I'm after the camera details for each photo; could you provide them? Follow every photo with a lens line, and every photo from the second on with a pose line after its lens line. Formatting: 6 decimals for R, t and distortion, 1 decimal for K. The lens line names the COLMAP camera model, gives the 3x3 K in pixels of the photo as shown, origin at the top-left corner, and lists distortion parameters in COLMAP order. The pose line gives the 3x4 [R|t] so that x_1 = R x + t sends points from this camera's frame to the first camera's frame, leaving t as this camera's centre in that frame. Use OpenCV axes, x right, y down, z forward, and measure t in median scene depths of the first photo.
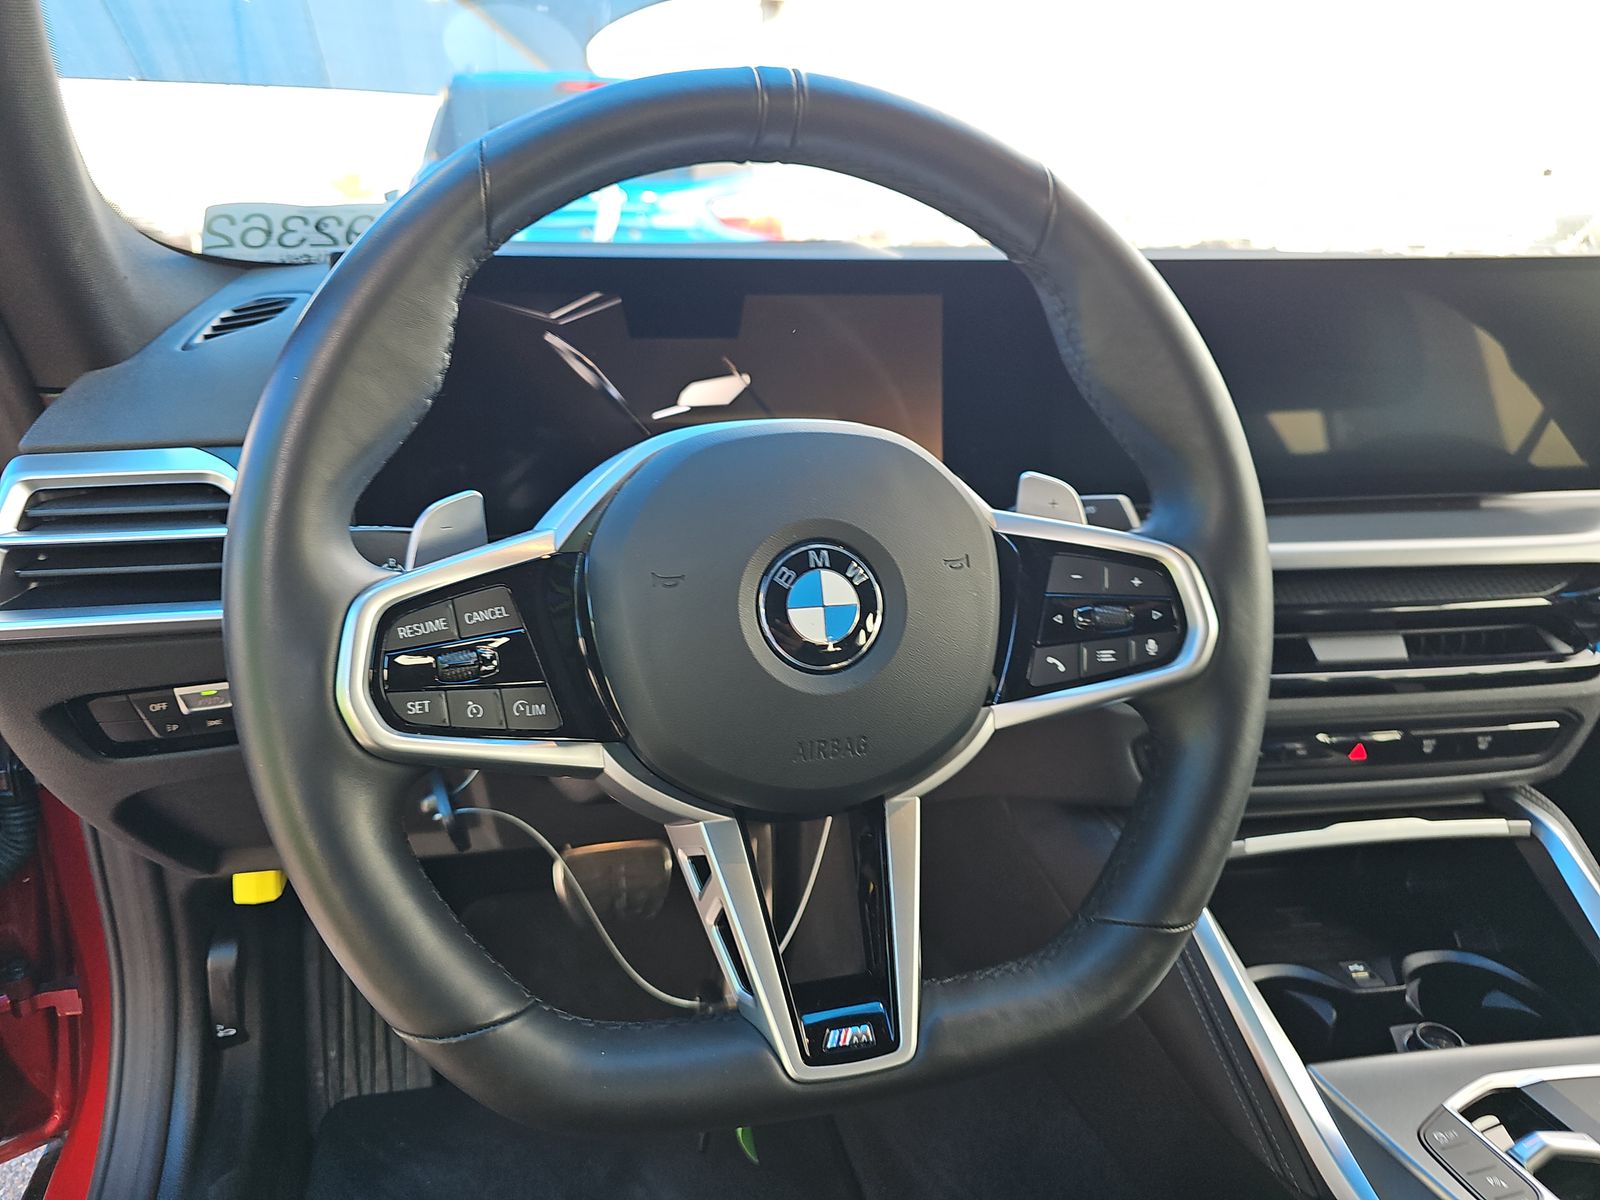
lens RADIAL K [[1056.5, 0, 805.5], [0, 1056.5, 591.5], [0, 0, 1]] dist [0.056958, -0.035715]
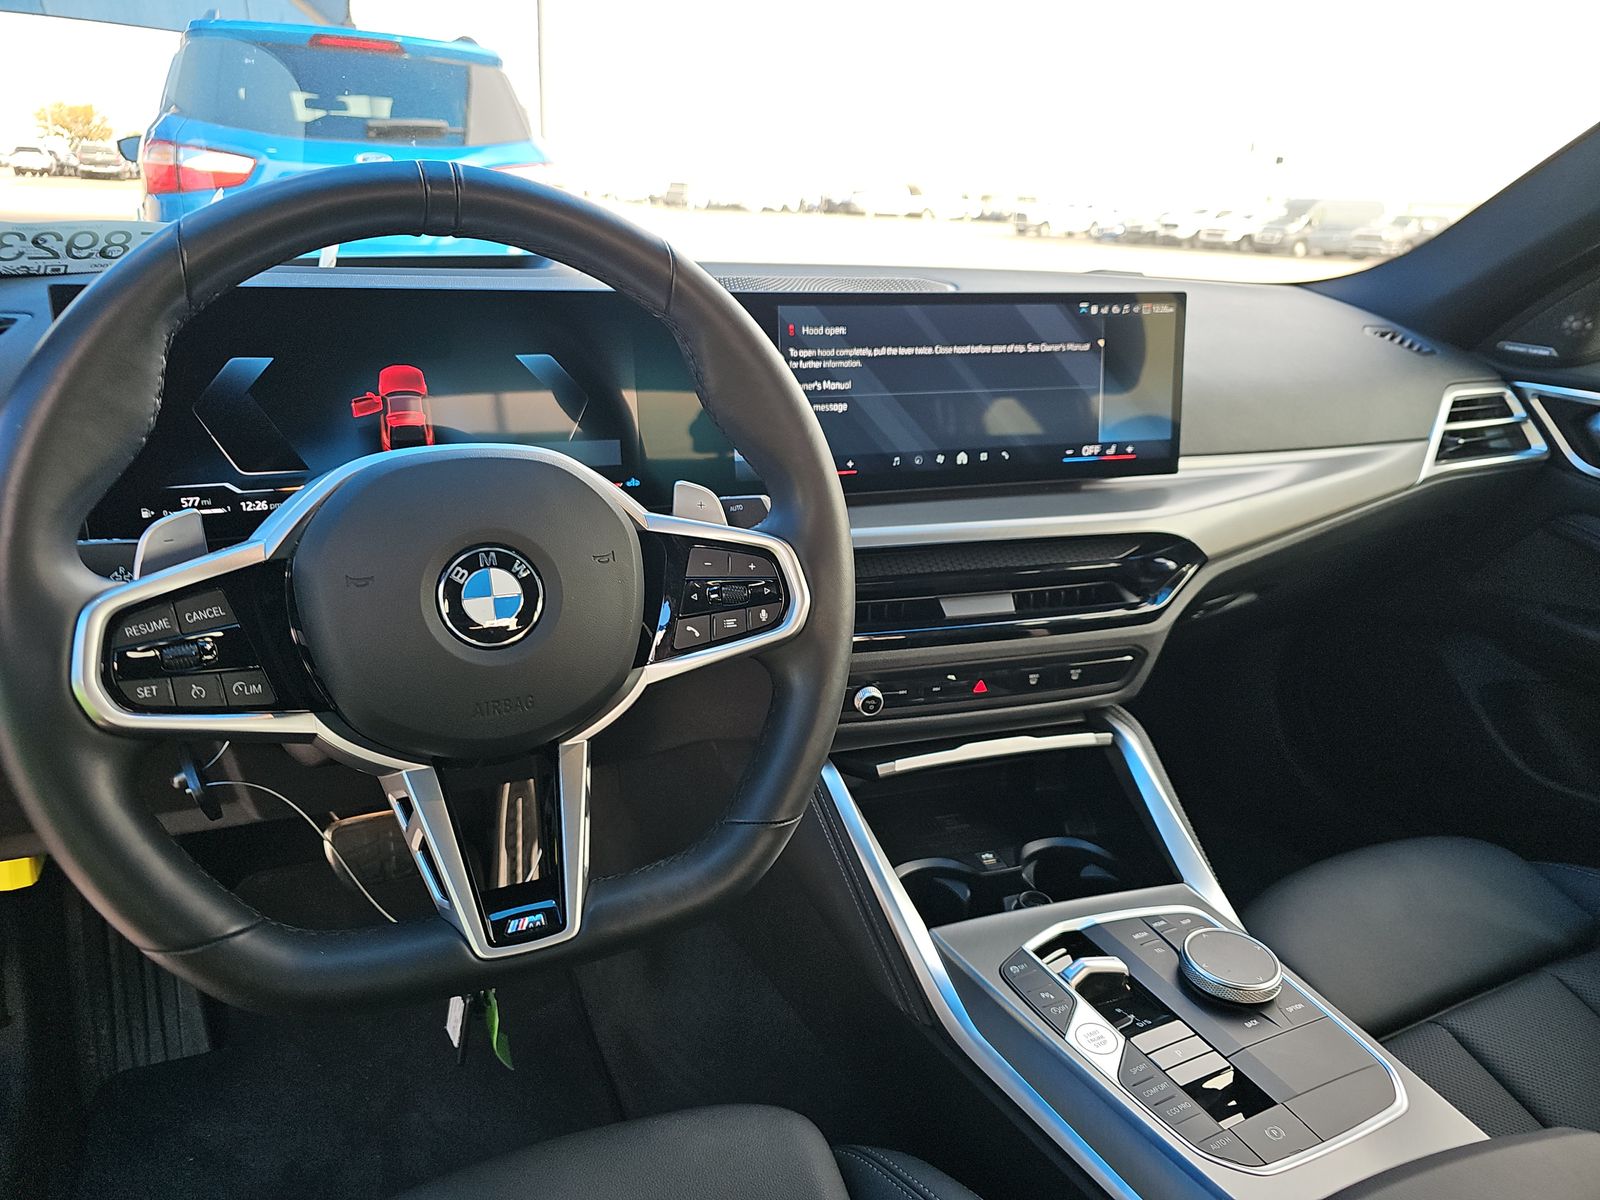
lens RADIAL K [[1079.0, 0, 819.1], [0, 1079.0, 595.7], [0, 0, 1]] dist [0.034278, -0.004872]
pose [[0.984701, -0.039506, 0.169713, 0.166594], [0.033081, 0.998631, 0.040521, -0.024174], [-0.171082, -0.034287, 0.984660, -0.324409]]
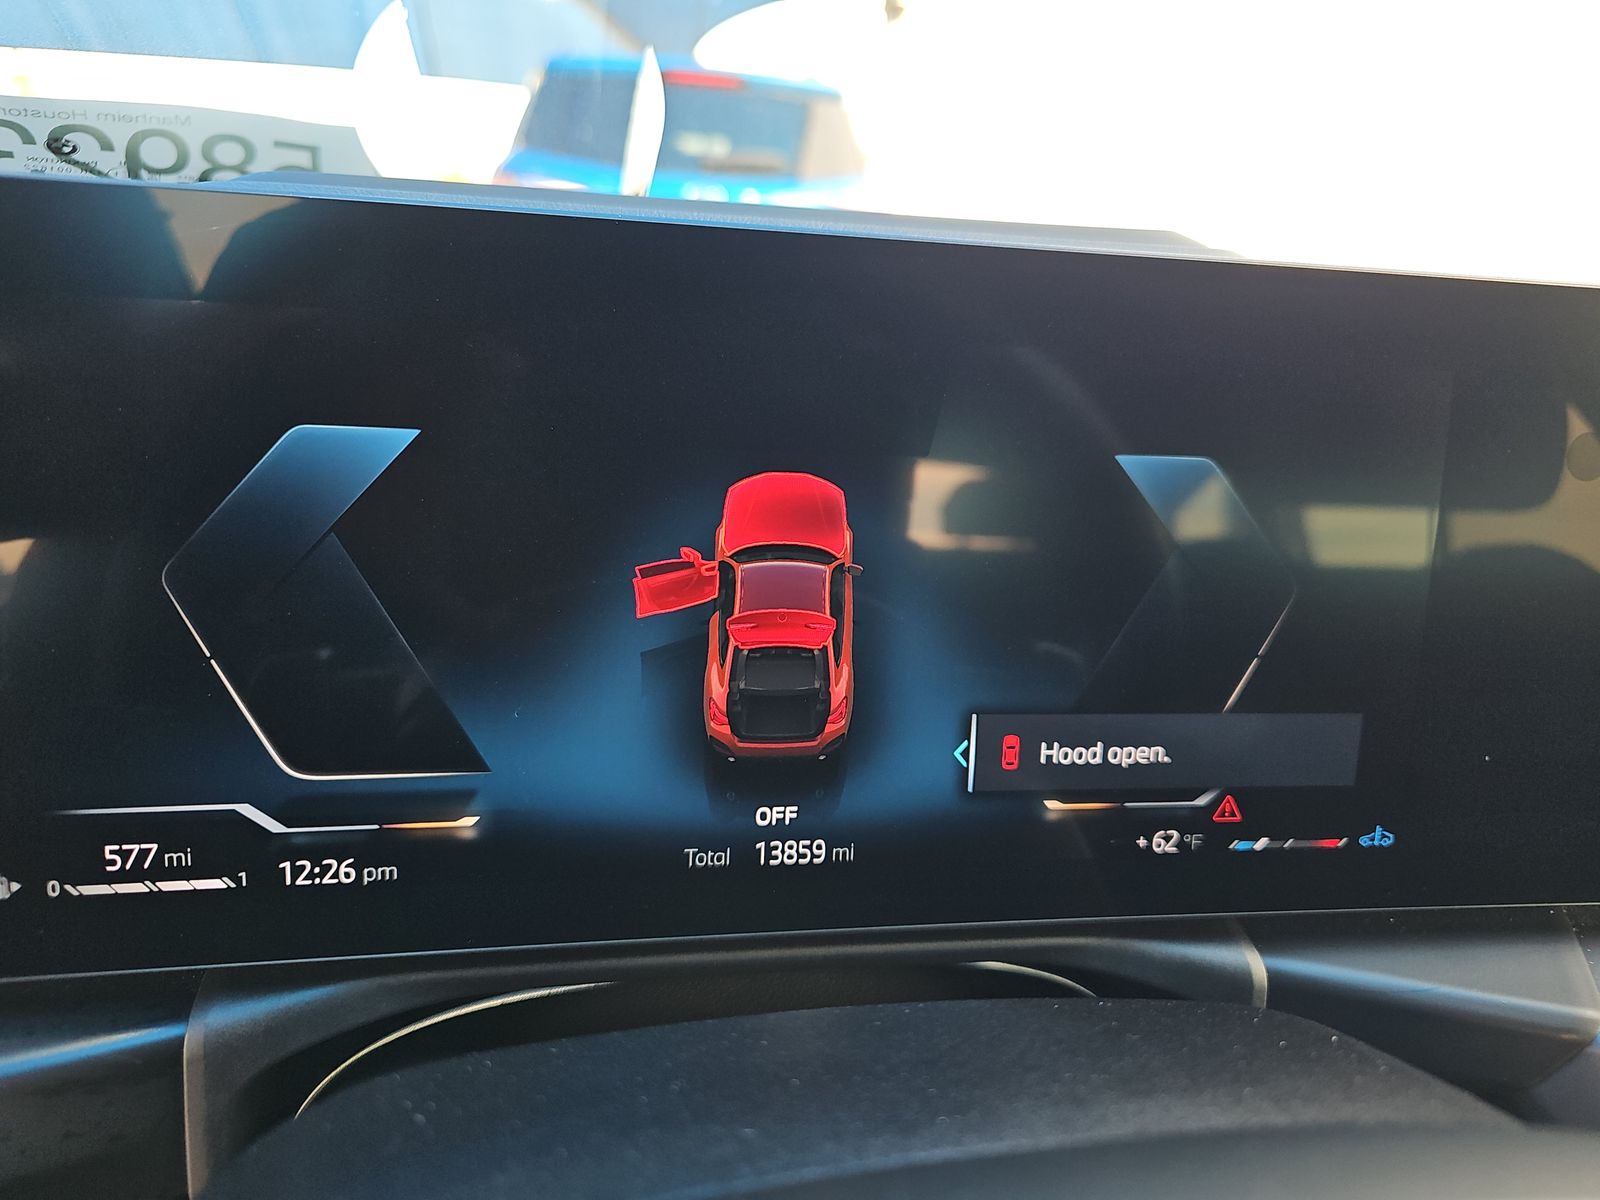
lens RADIAL K [[1056.5, 0, 805.5], [0, 1056.5, 591.5], [0, 0, 1]] dist [0.056958, -0.035715]
pose [[0.994940, 0.068216, -0.073759, -0.111393], [-0.069224, 0.997538, -0.011199, -0.260566], [0.072814, 0.016249, 0.997213, 0.892393]]
